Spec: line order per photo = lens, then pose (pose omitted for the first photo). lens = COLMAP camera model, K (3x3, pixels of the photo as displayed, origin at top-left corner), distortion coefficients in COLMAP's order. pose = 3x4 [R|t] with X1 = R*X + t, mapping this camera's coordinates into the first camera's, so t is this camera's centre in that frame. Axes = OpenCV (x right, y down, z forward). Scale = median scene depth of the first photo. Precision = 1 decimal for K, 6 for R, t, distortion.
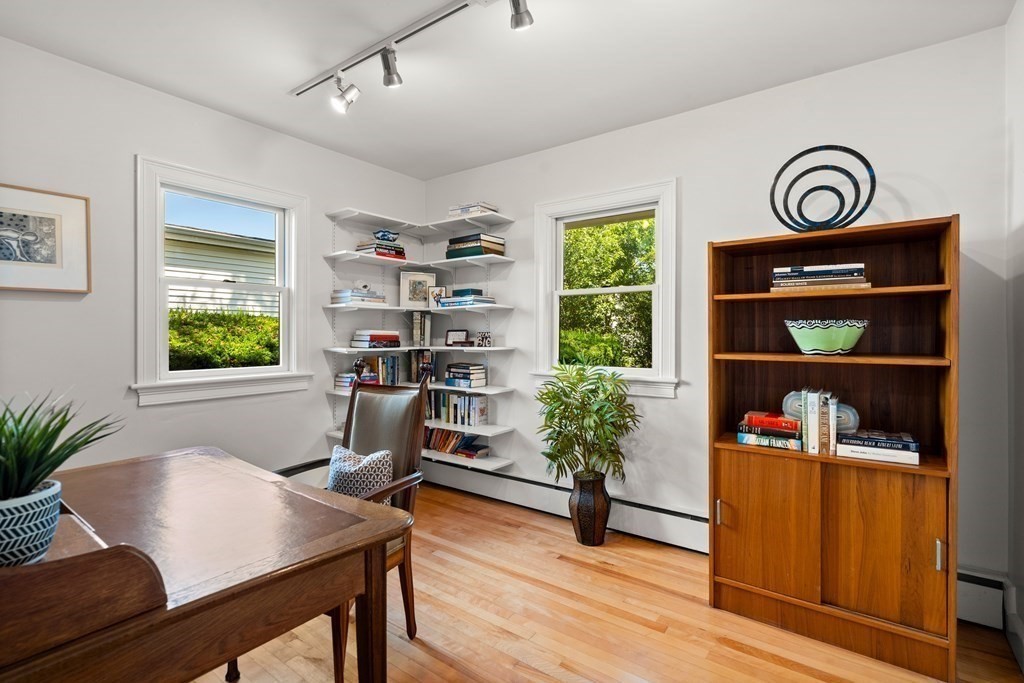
lens RADIAL K [[462.2, 0, 510.0], [0, 462.2, 338.9], [0, 0, 1]] dist [0.002479, 0.000188]
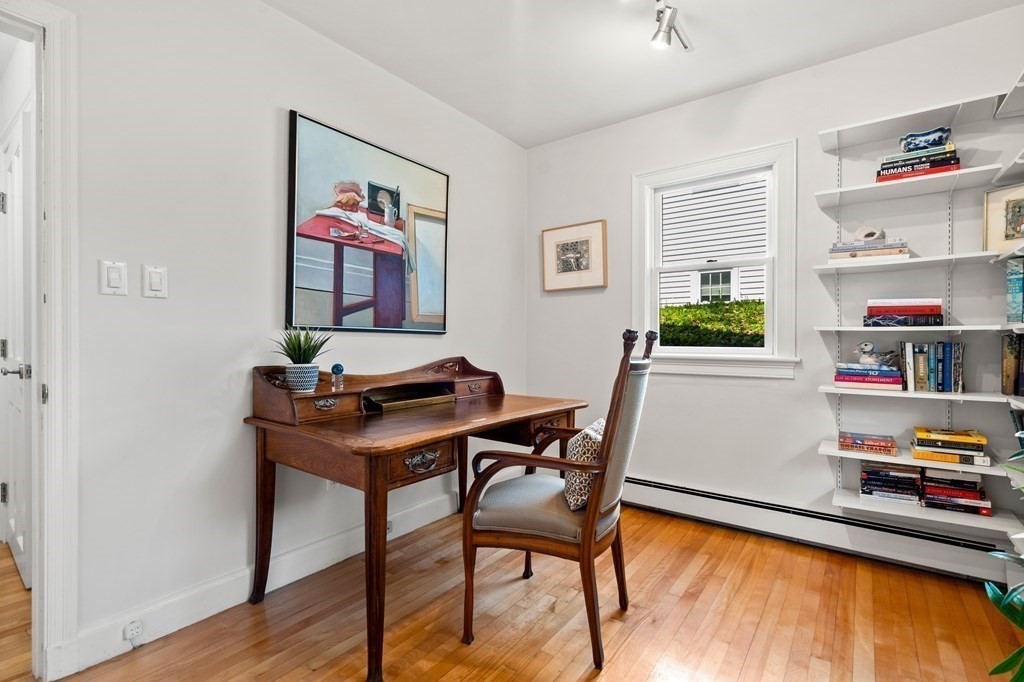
lens RADIAL K [[462.2, 0, 511.1], [0, 462.2, 336.9], [0, 0, 1]] dist [0.002479, 0.000188]
pose [[0.025213, 0.004766, -0.999671, 0.353028], [-0.007021, 0.999965, 0.004591, 0.035818], [0.999657, 0.006903, 0.025245, 0.485160]]
